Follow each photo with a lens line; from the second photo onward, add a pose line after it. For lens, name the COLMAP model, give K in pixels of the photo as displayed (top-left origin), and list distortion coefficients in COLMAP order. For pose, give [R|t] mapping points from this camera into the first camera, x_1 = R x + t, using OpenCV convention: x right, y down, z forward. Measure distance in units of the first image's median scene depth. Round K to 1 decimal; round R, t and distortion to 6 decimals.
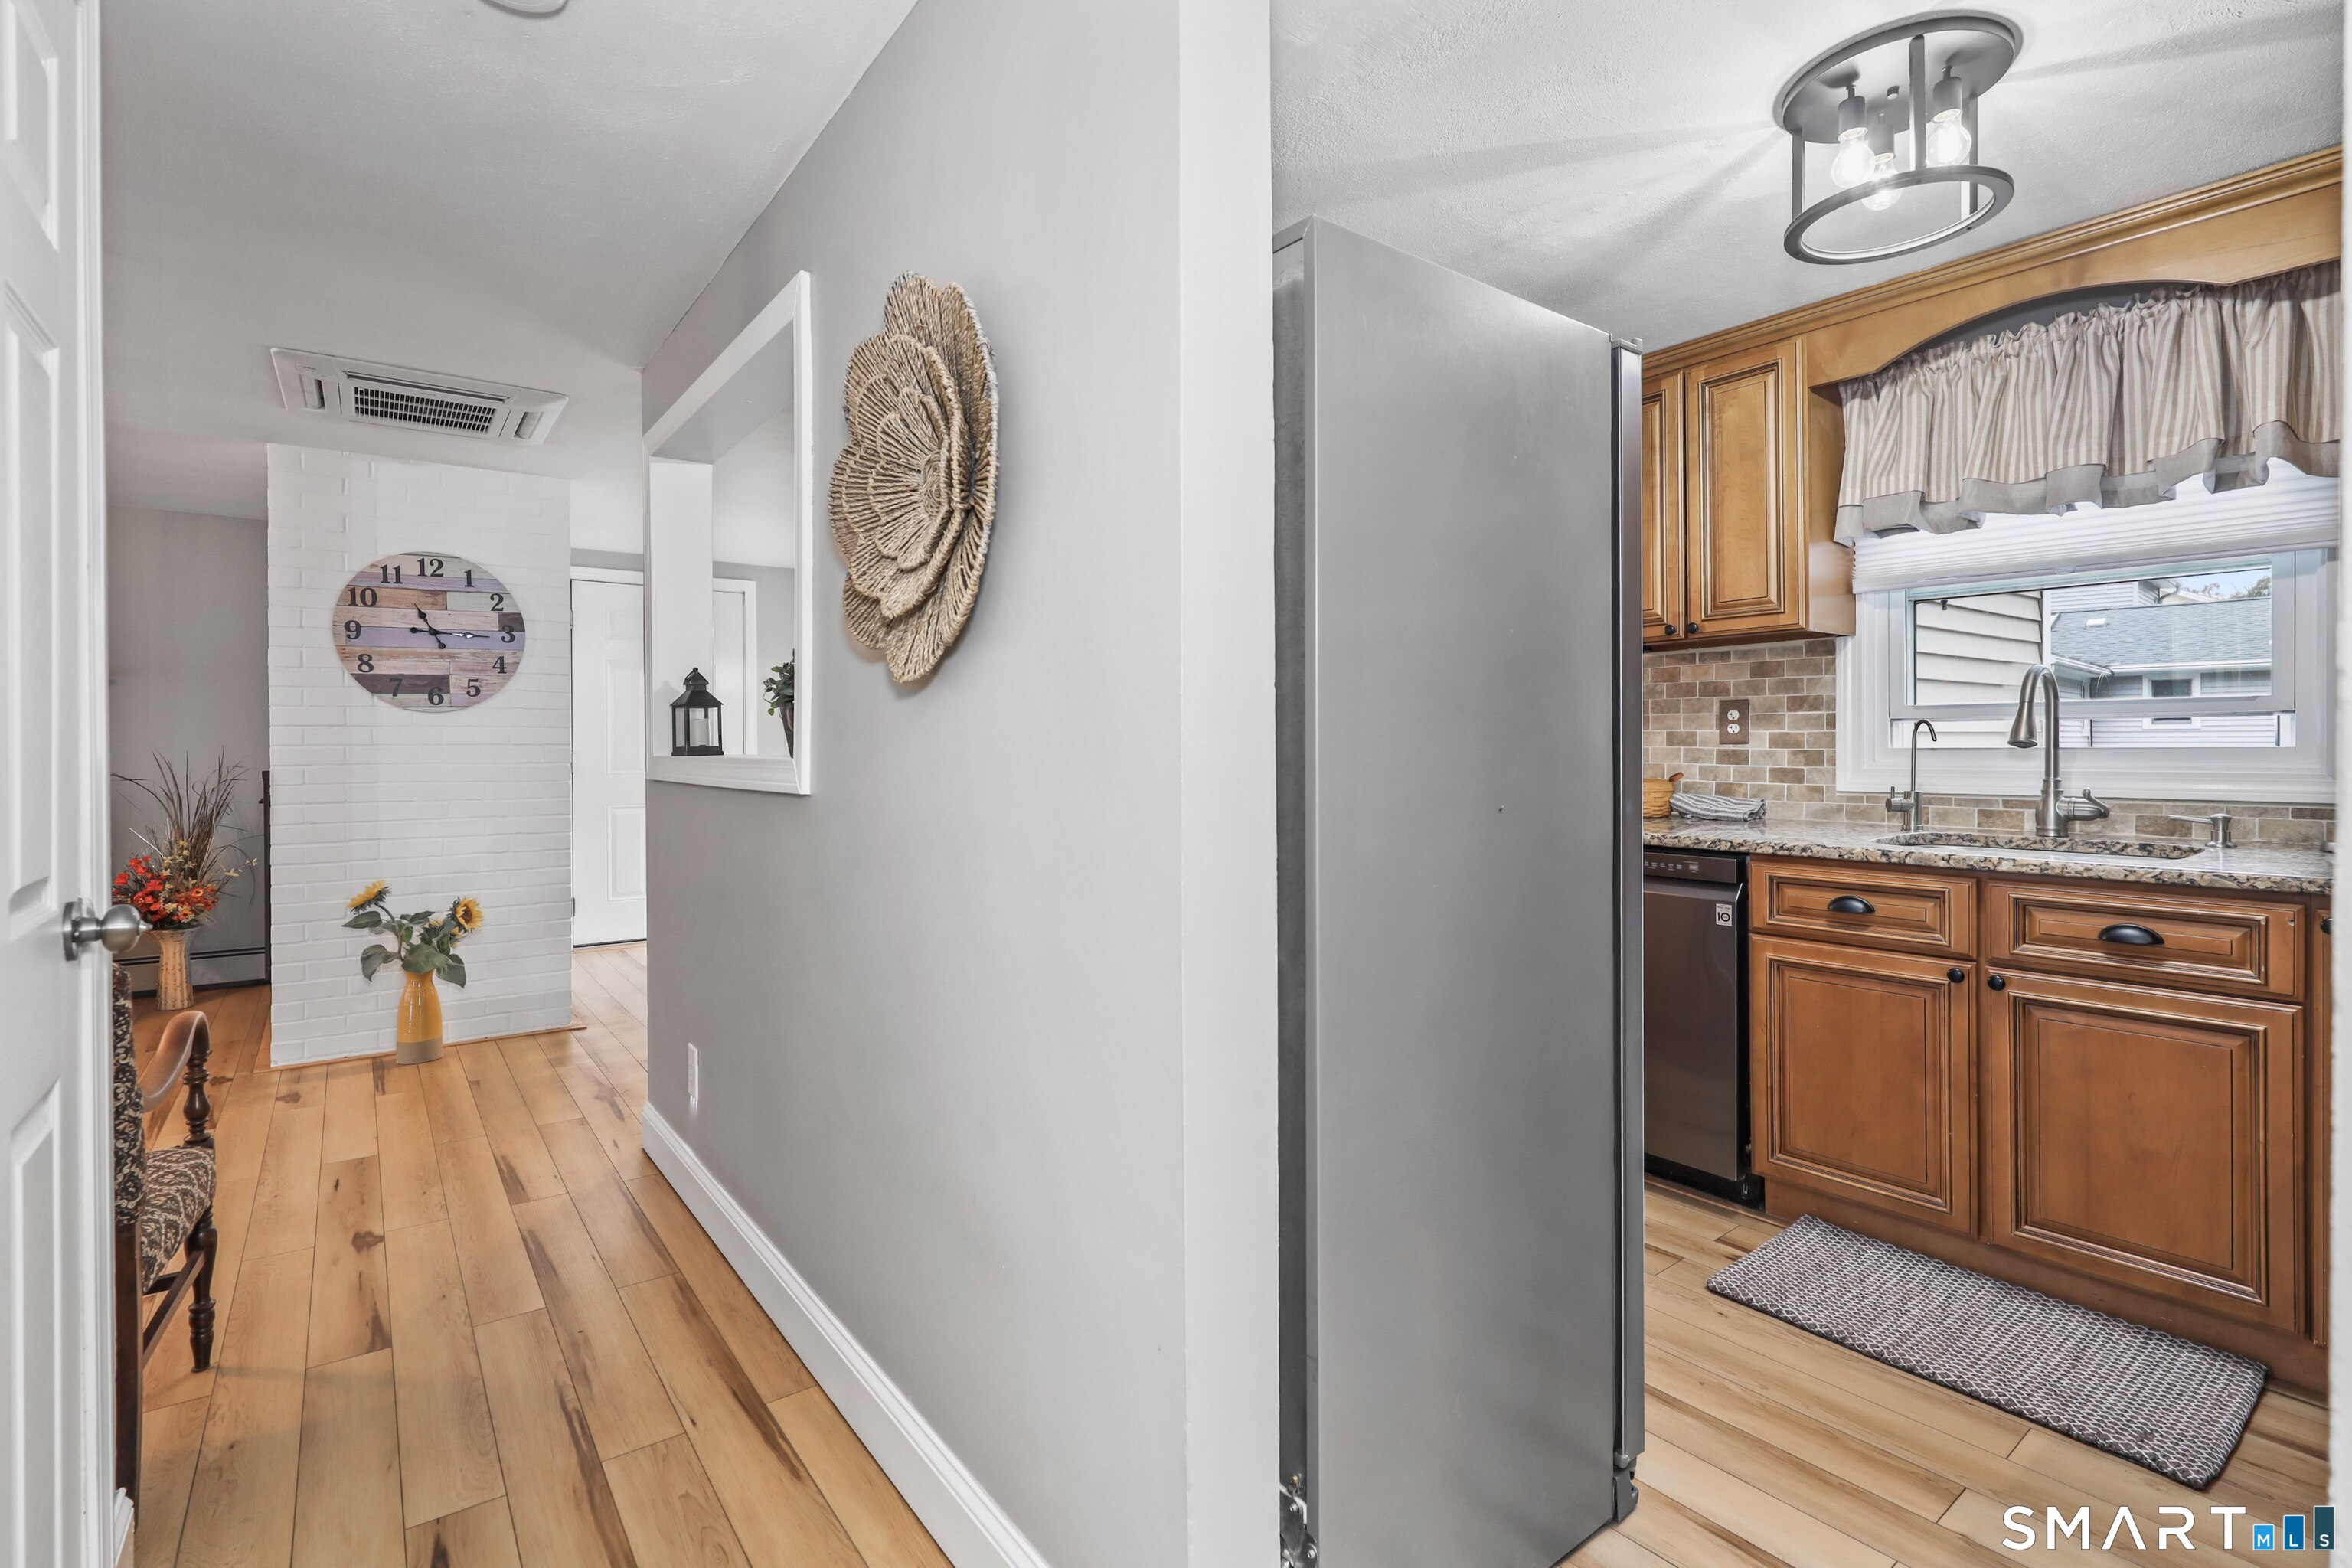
lens RADIAL K [[1086.8, 0, 1167.0], [0, 1086.8, 754.7], [0, 0, 1]] dist [-0.000937, 0.000597]
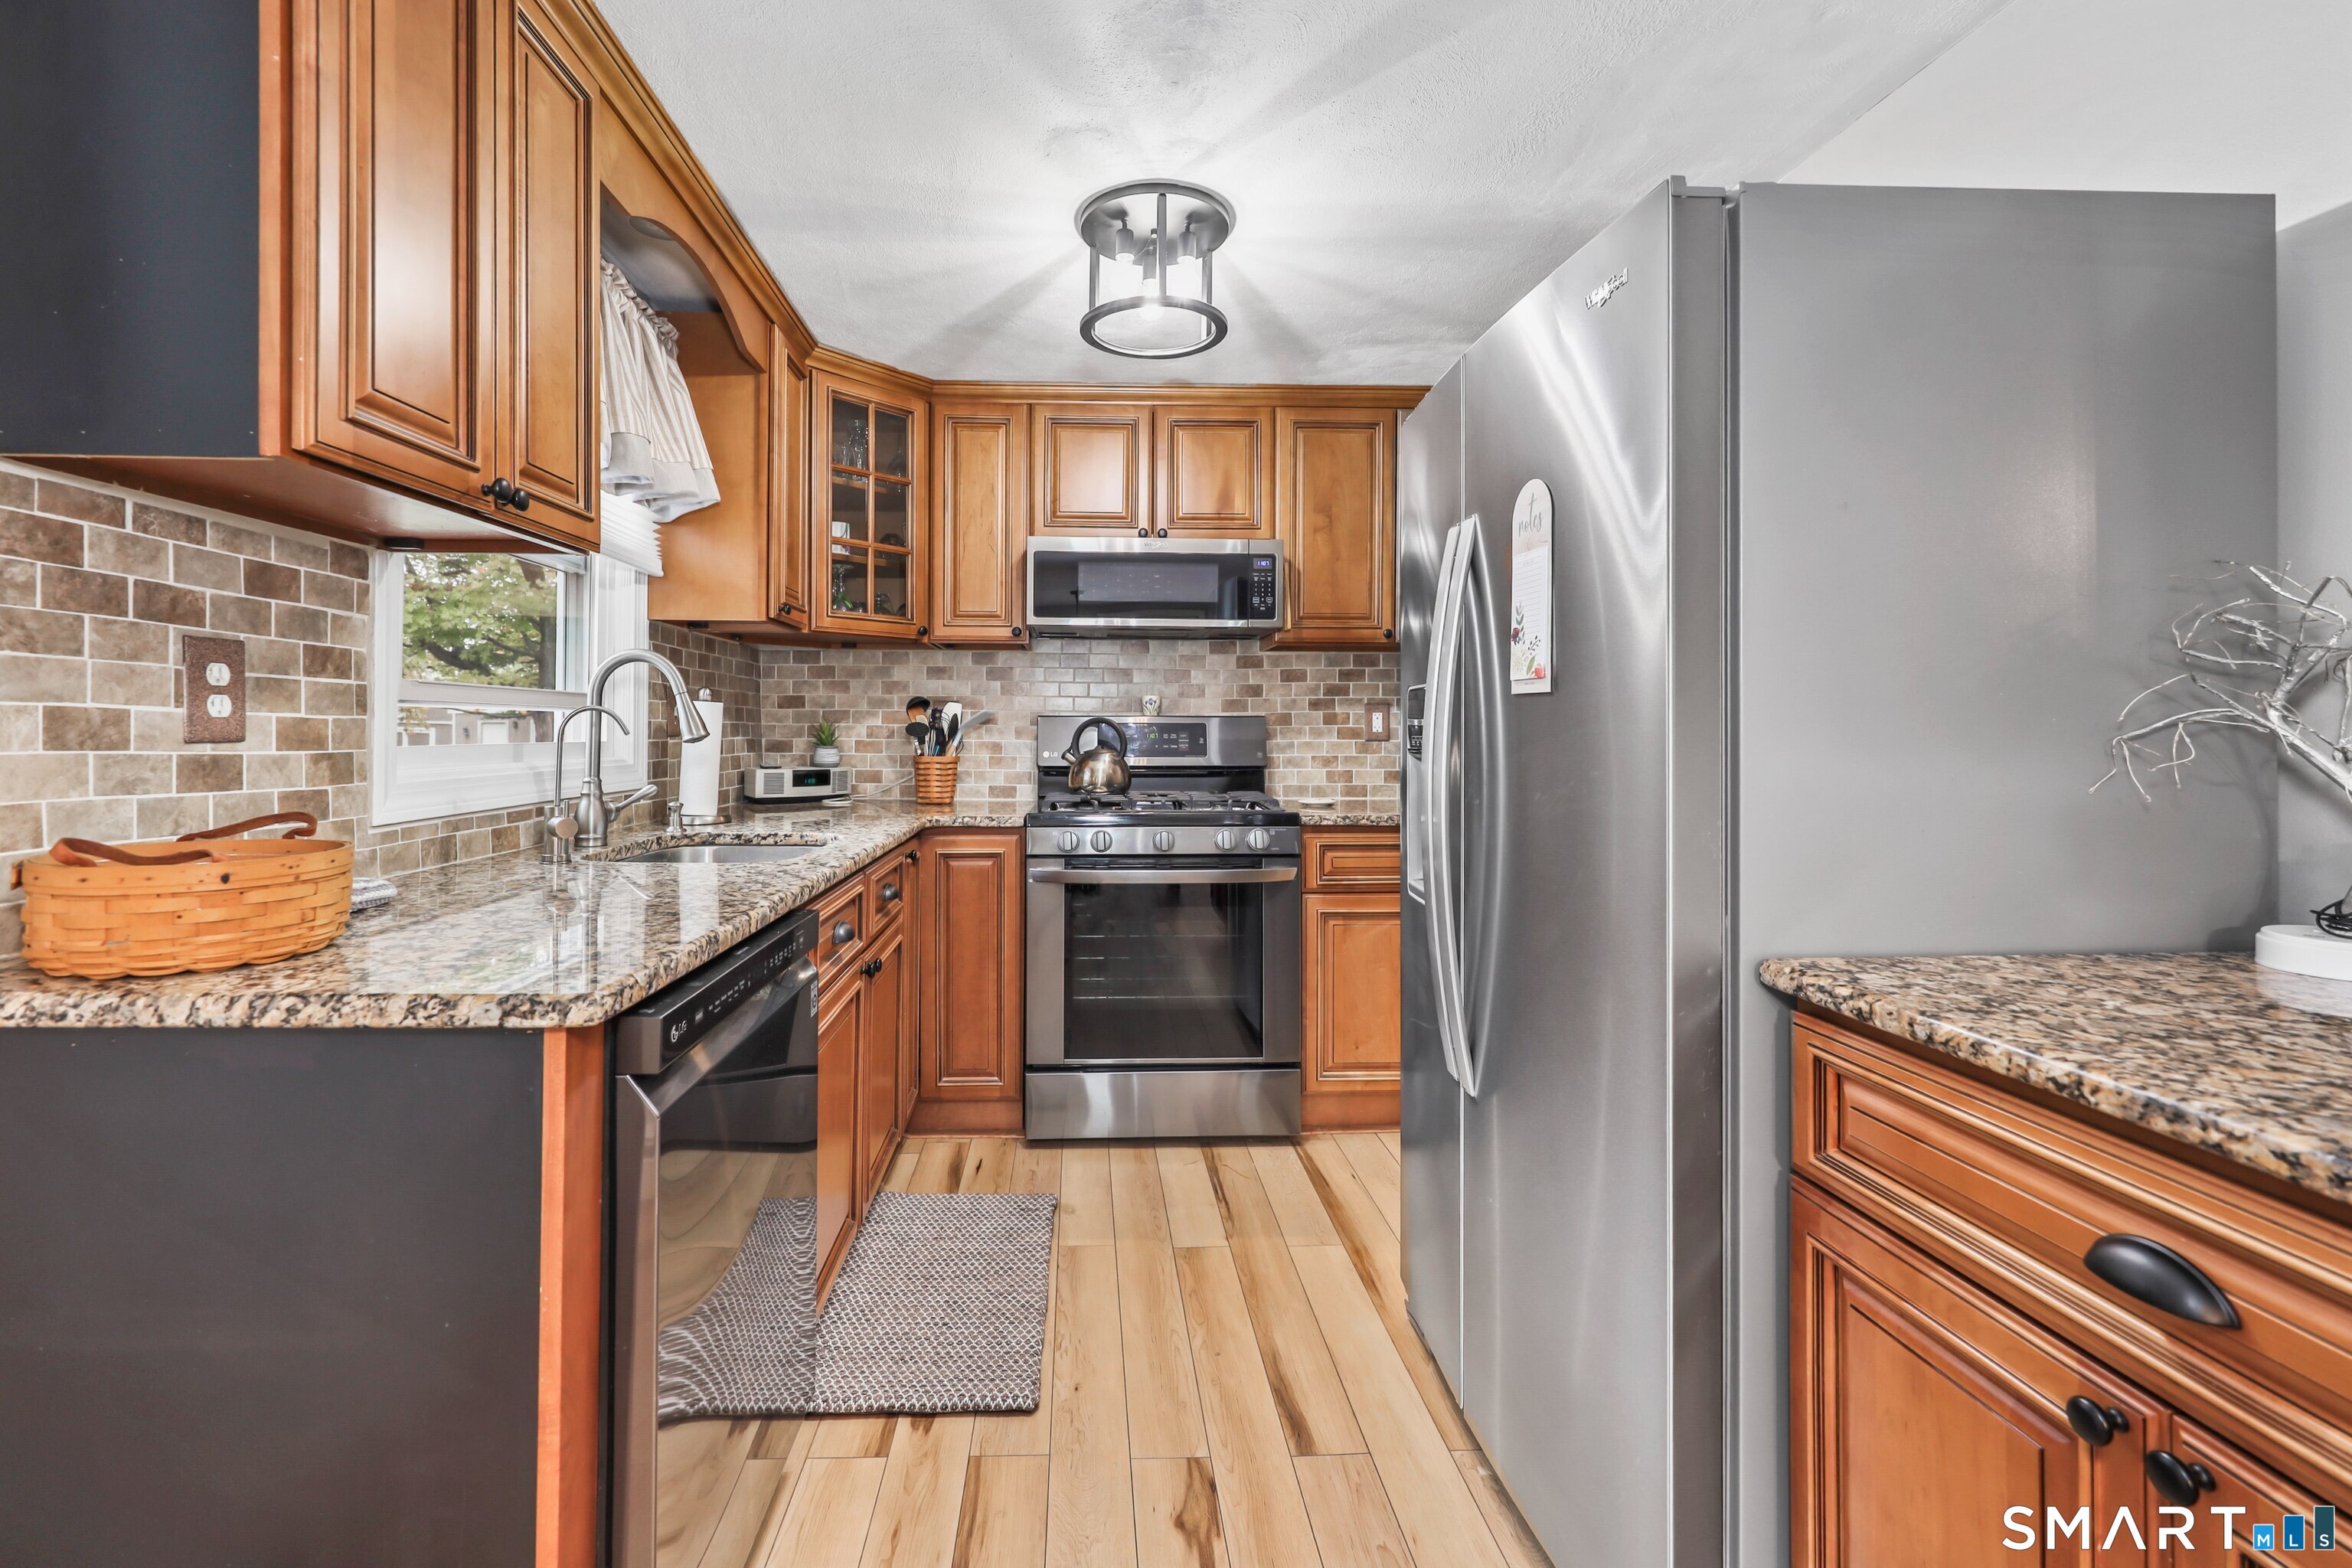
lens RADIAL K [[1005.0, 0, 1123.5], [0, 1005.0, 731.6], [0, 0, 1]] dist [0.001167, 0.000236]
pose [[-0.819297, 0.005938, 0.573338, 0.008902], [0.011076, 0.999924, 0.005472, -0.013188], [-0.573262, 0.010834, -0.819300, 1.193910]]
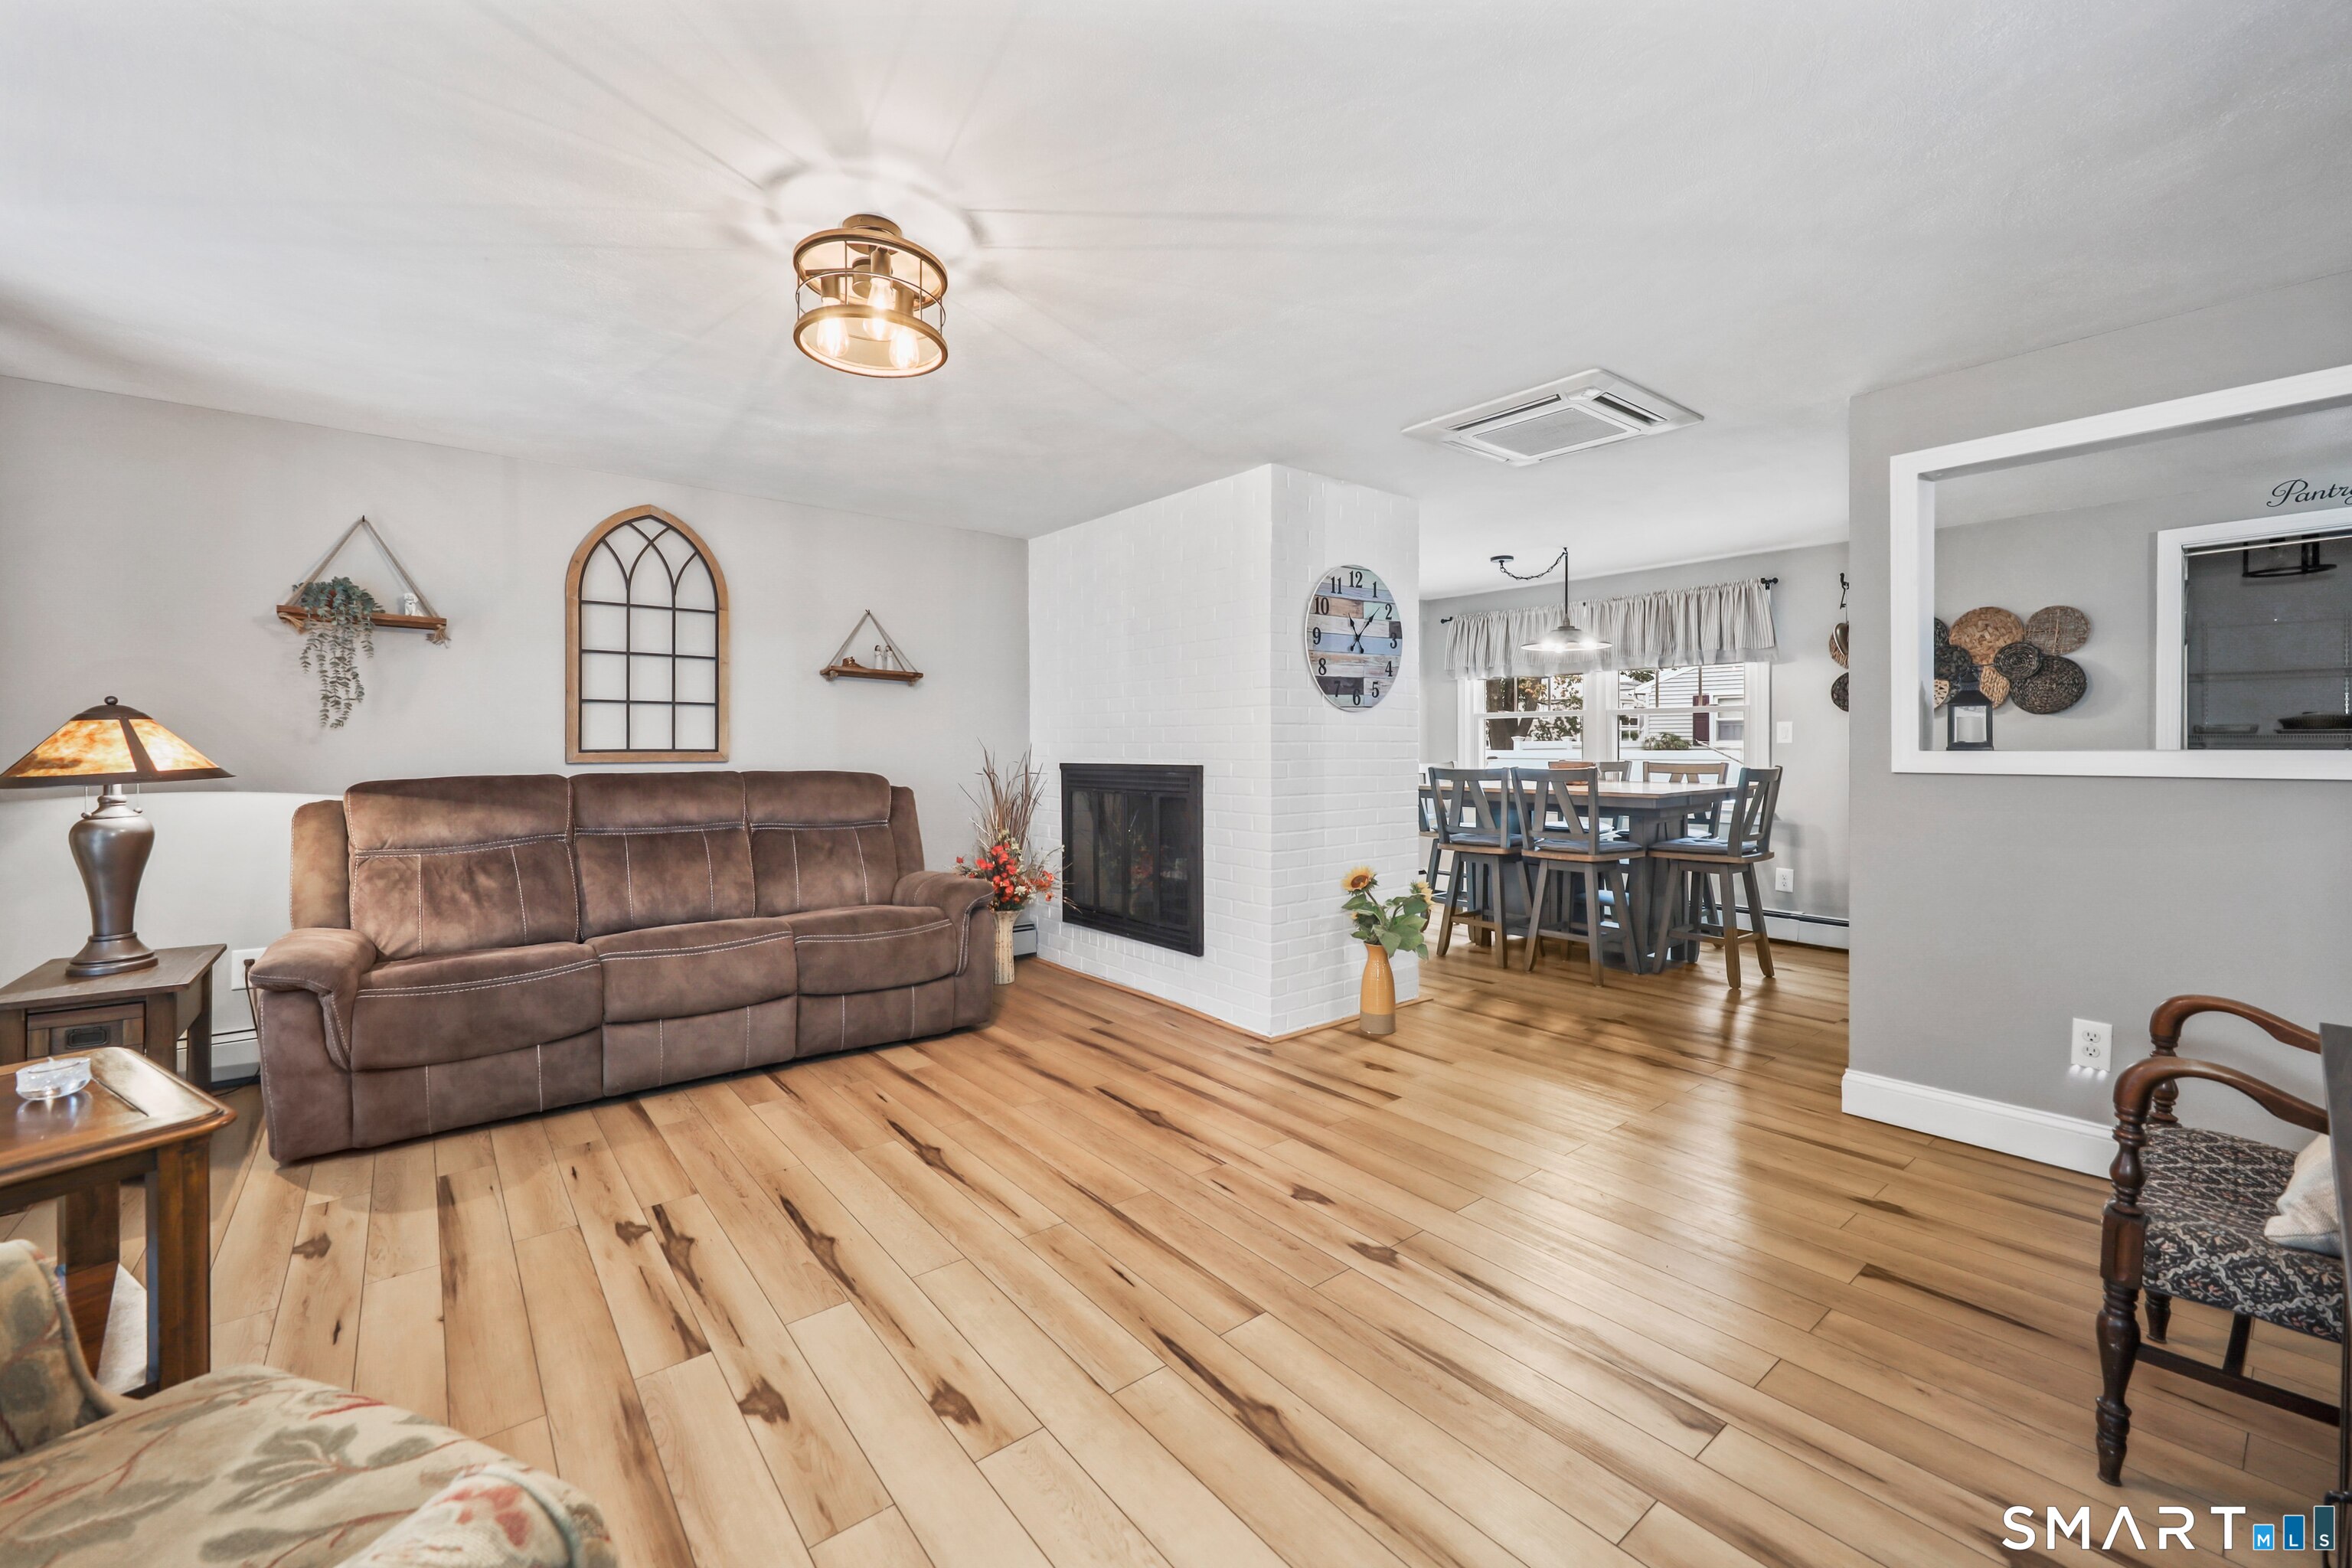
lens RADIAL K [[942.6, 0, 1153.9], [0, 942.6, 747.6], [0, 0, 1]] dist [0.004249, 0.000147]
pose [[0.999818, 0.002170, 0.018947, -1.225815], [-0.002051, 0.999978, -0.006297, 0.004903], [-0.018960, 0.006257, 0.999801, 0.074949]]
